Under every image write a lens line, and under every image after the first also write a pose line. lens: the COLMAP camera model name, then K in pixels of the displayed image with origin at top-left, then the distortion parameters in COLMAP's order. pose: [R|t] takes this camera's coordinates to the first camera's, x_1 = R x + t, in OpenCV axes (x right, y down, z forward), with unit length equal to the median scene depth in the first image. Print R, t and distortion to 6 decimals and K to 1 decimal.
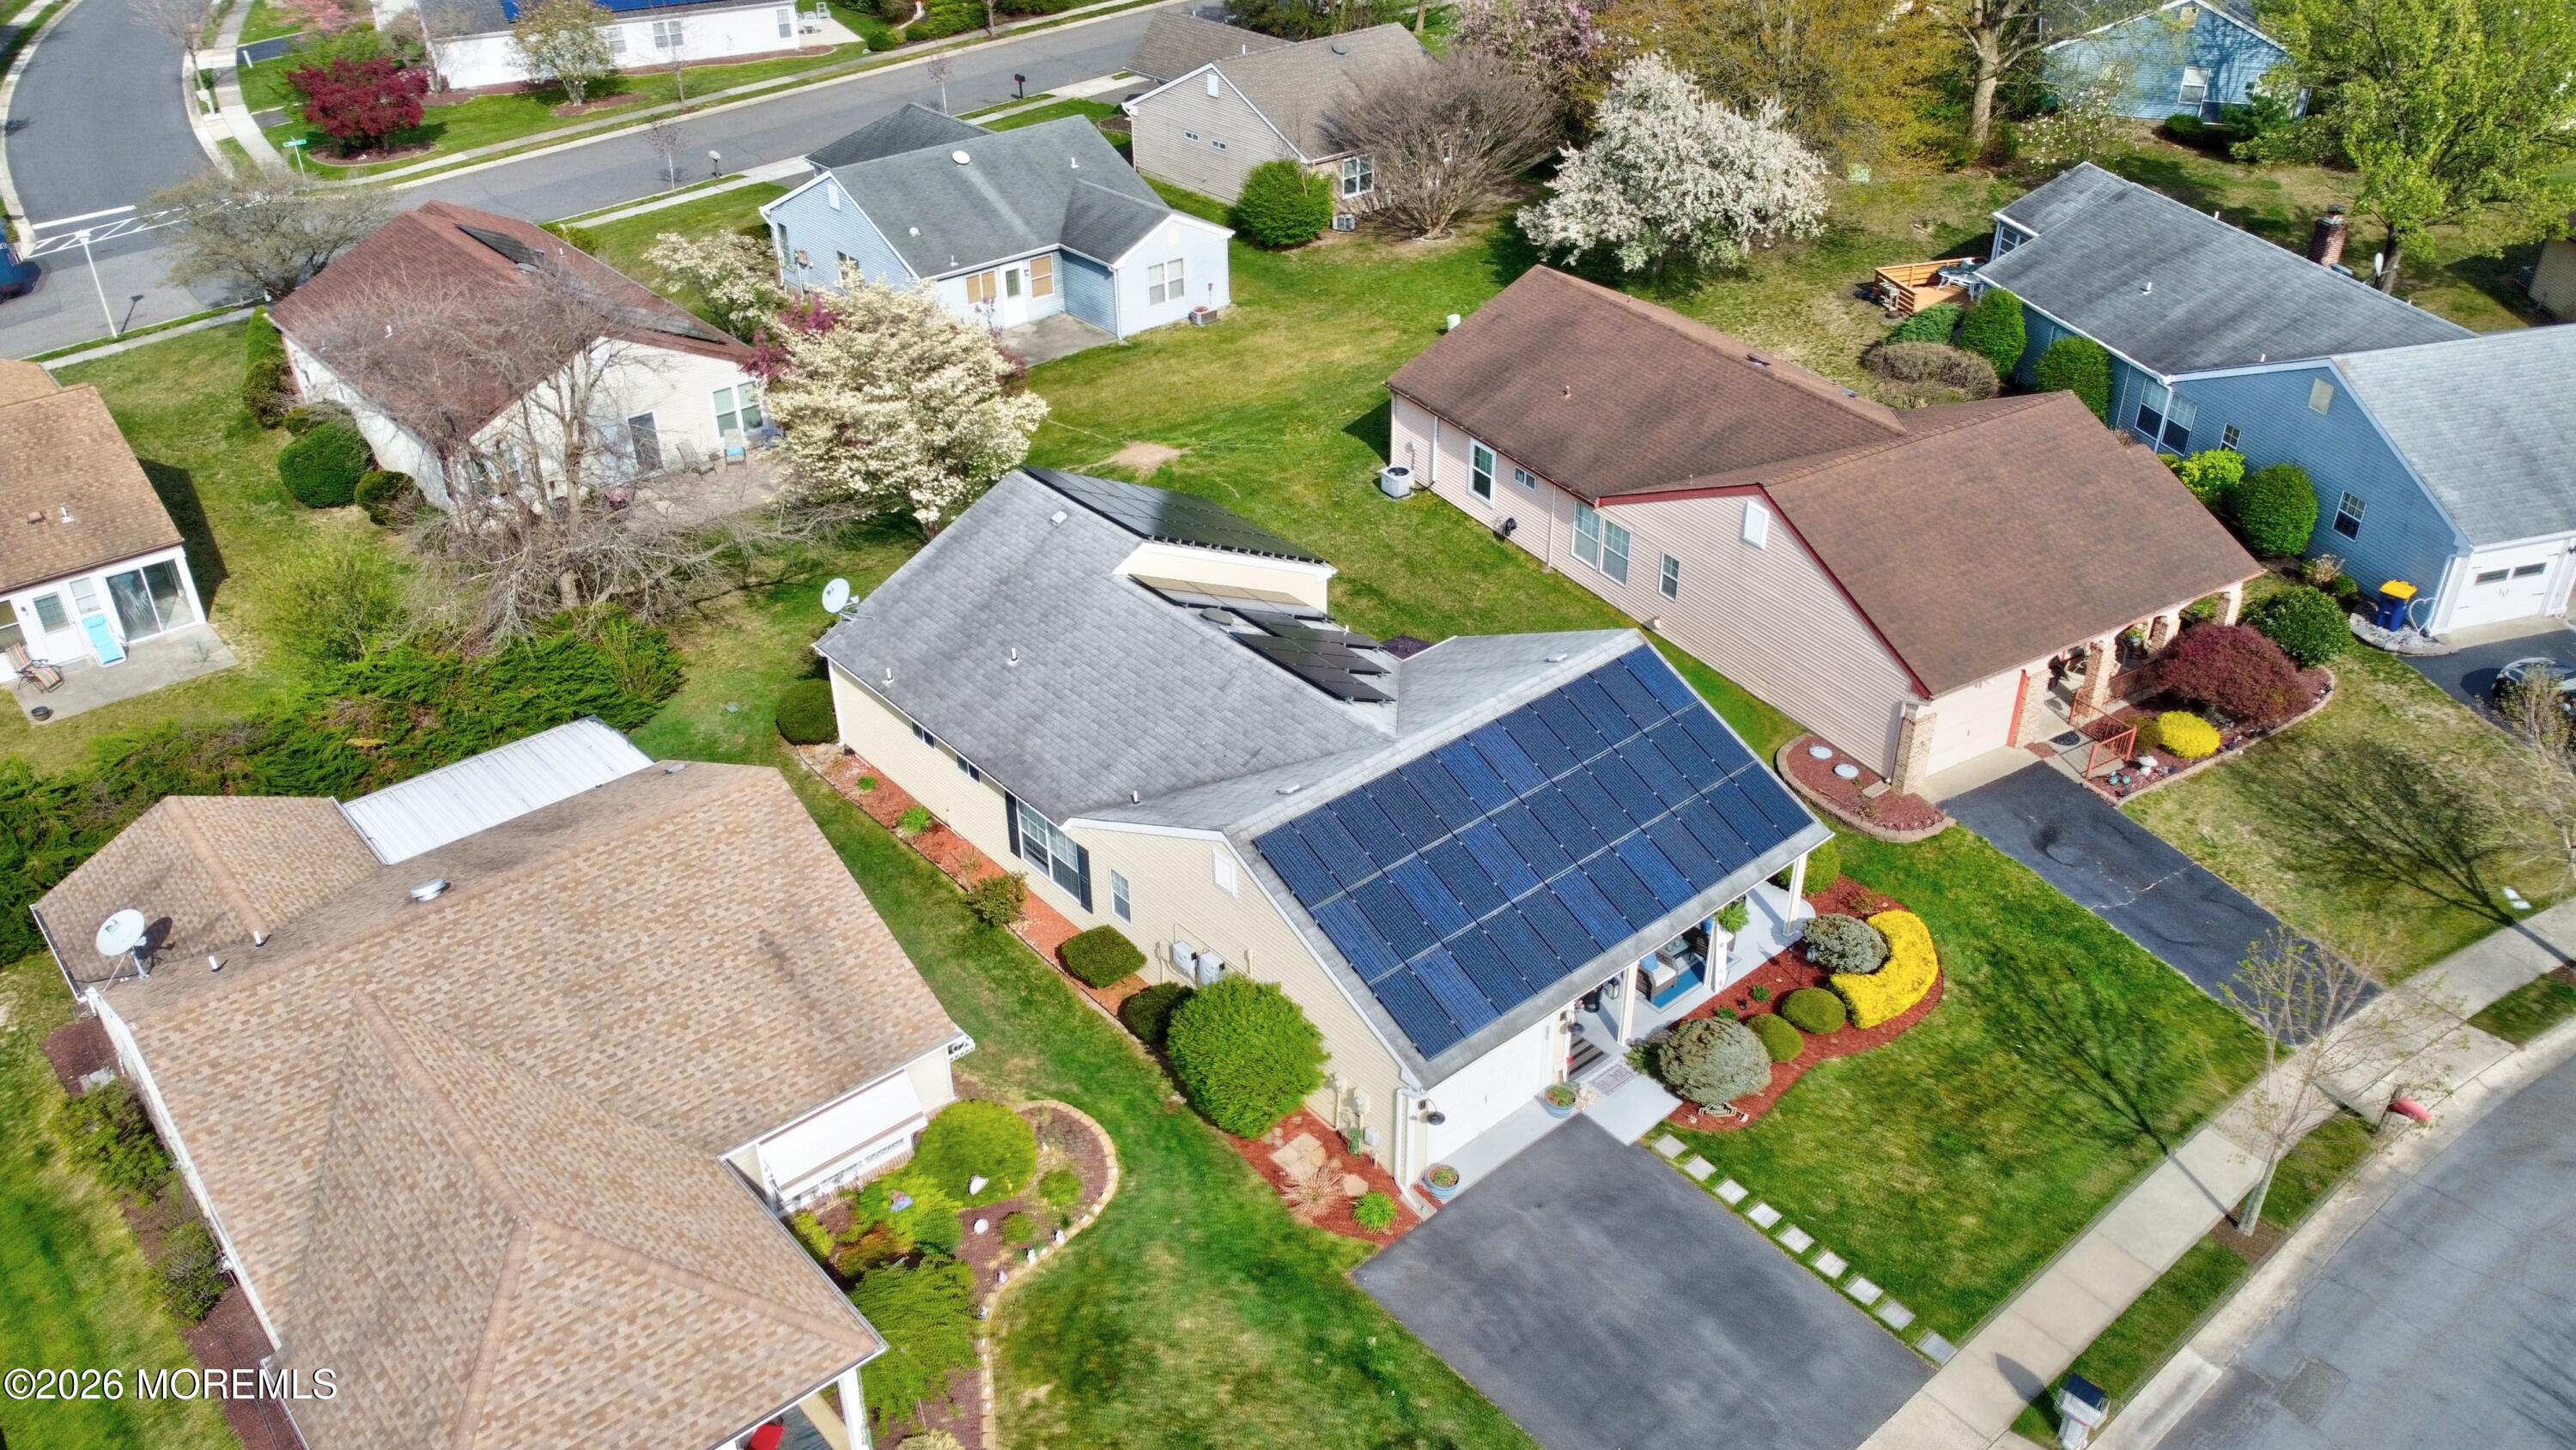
lens RADIAL K [[1964.3, 0, 1282.5], [0, 1964.3, 725.2], [0, 0, 1]] dist [0.003301, -0.005360]
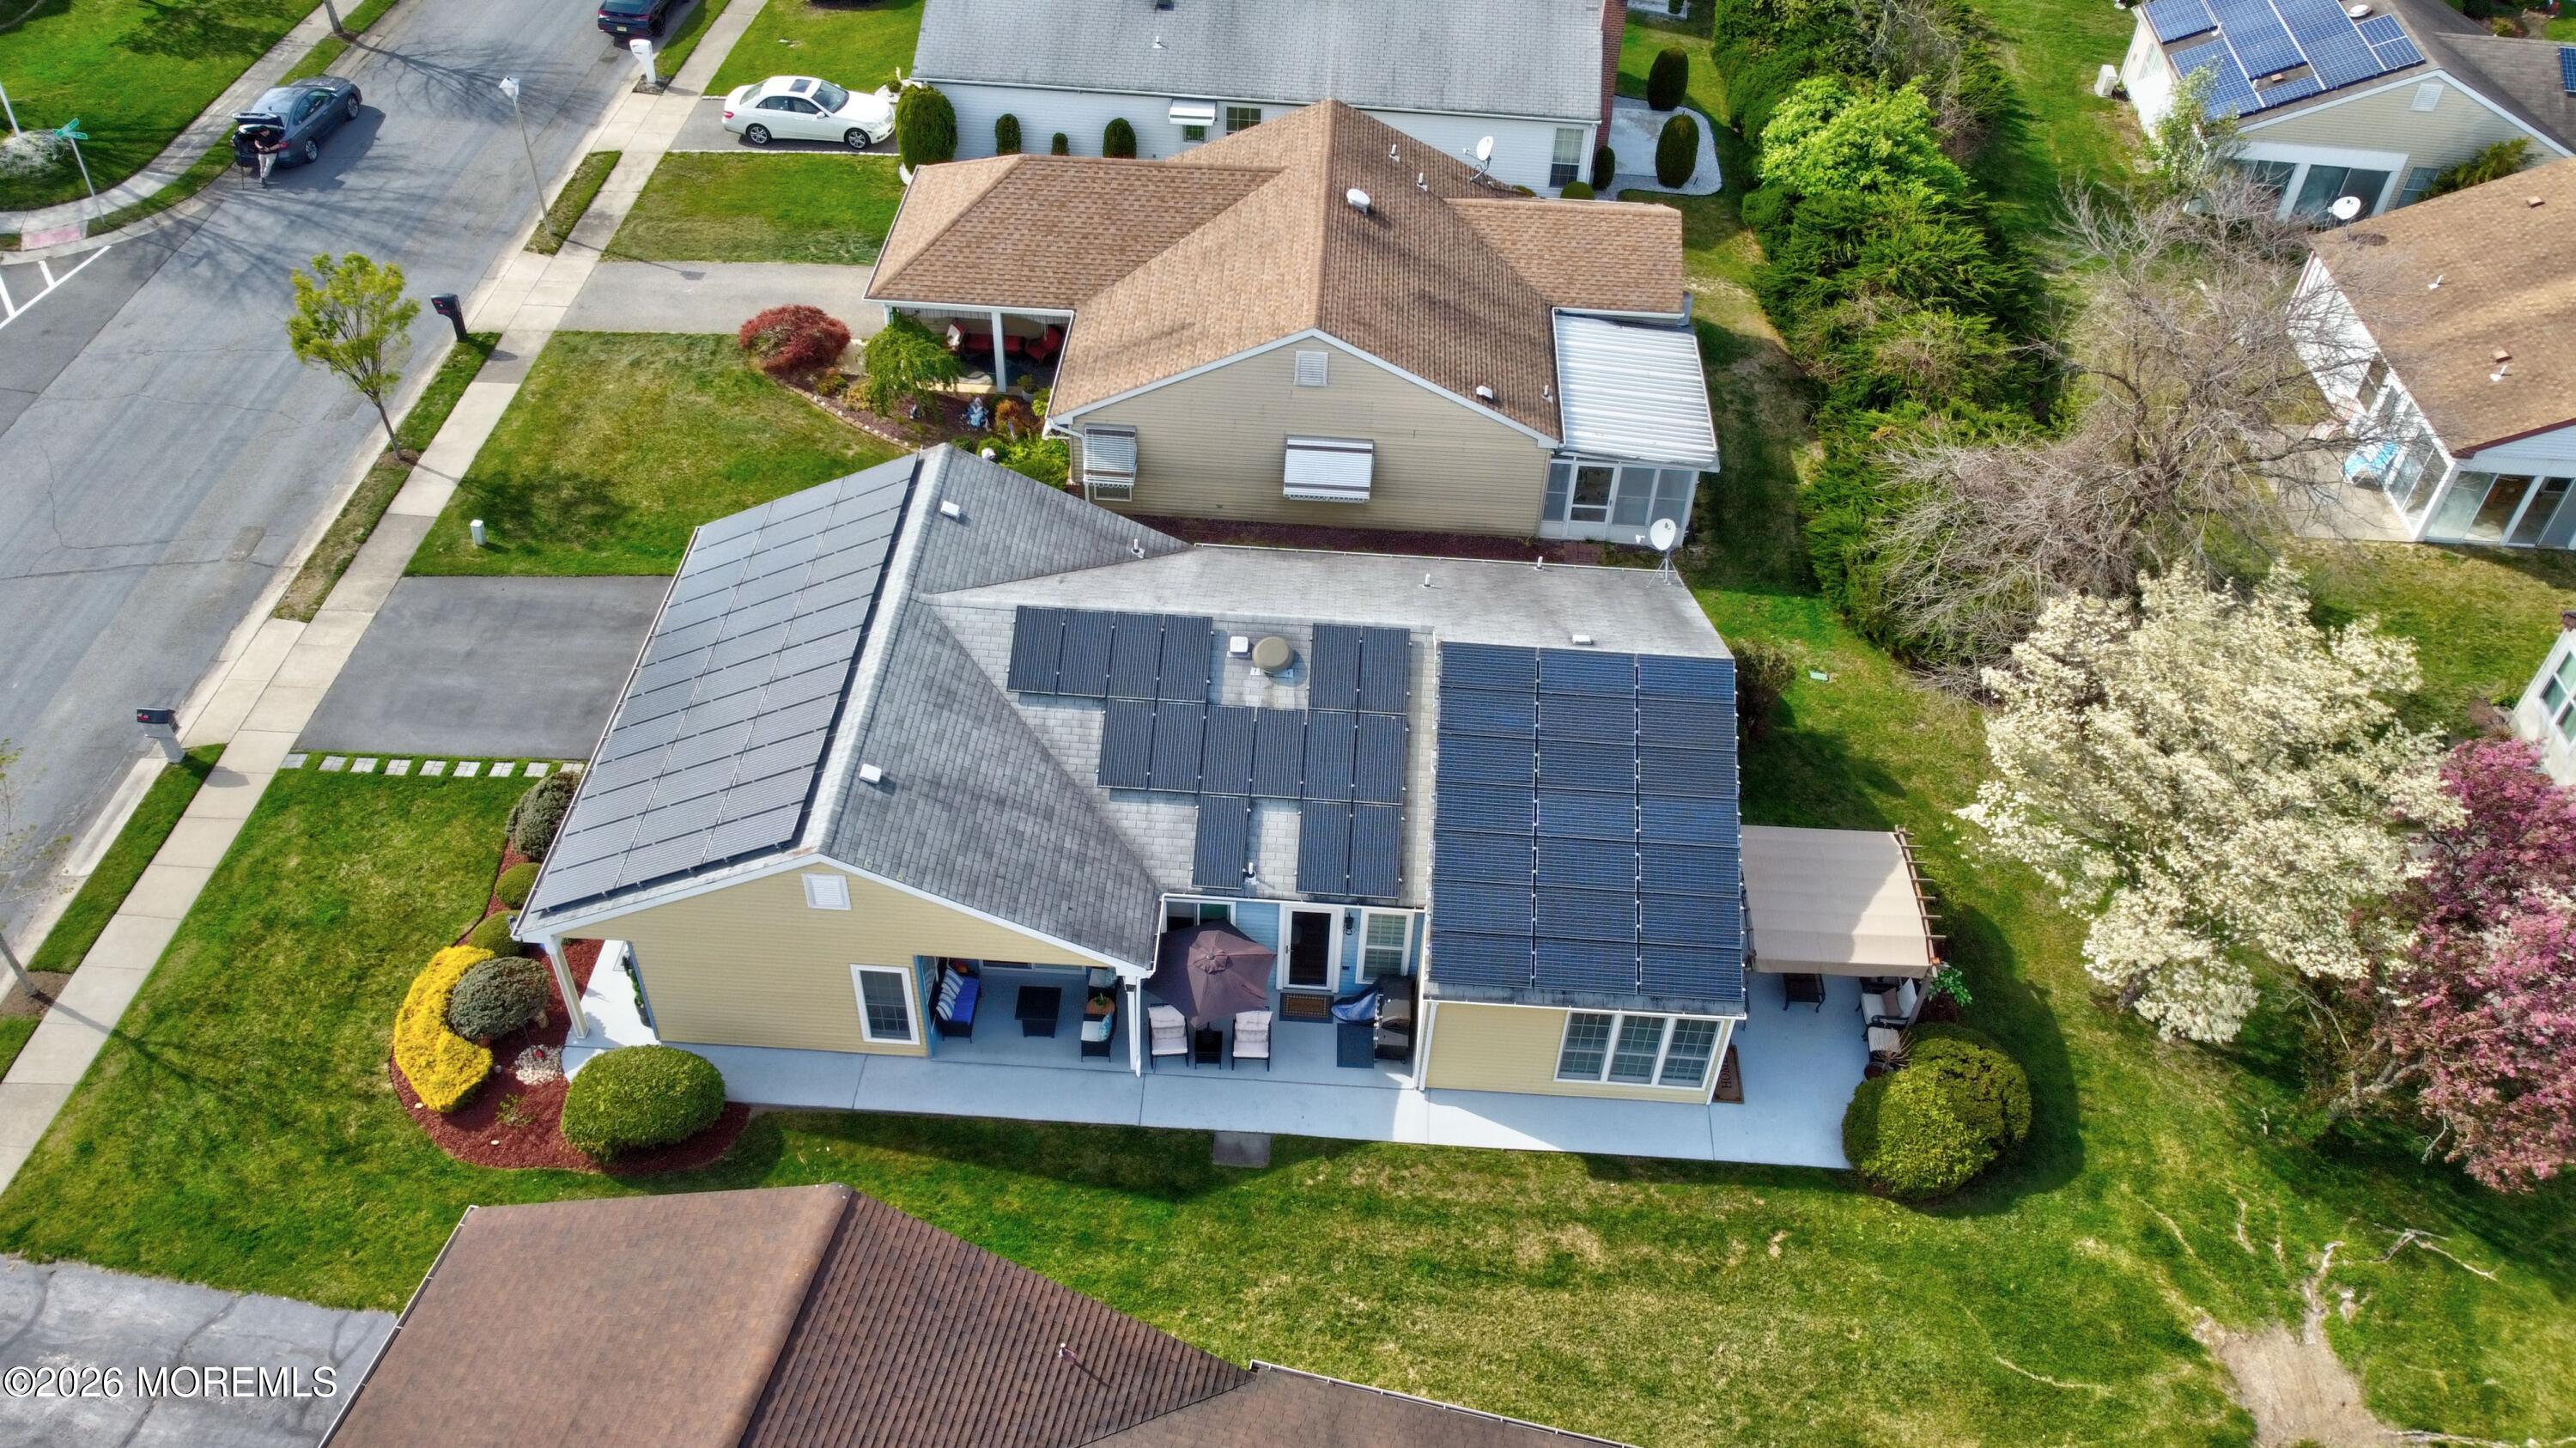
lens RADIAL K [[1962.4, 0, 1281.5], [0, 1962.4, 724.8], [0, 0, 1]] dist [-0.000906, -0.000158]
pose [[-0.689348, 0.482385, -0.540466, 0.432803], [-0.402228, 0.365626, 0.839363, -0.754545], [0.602504, 0.796004, -0.058015, 1.101478]]
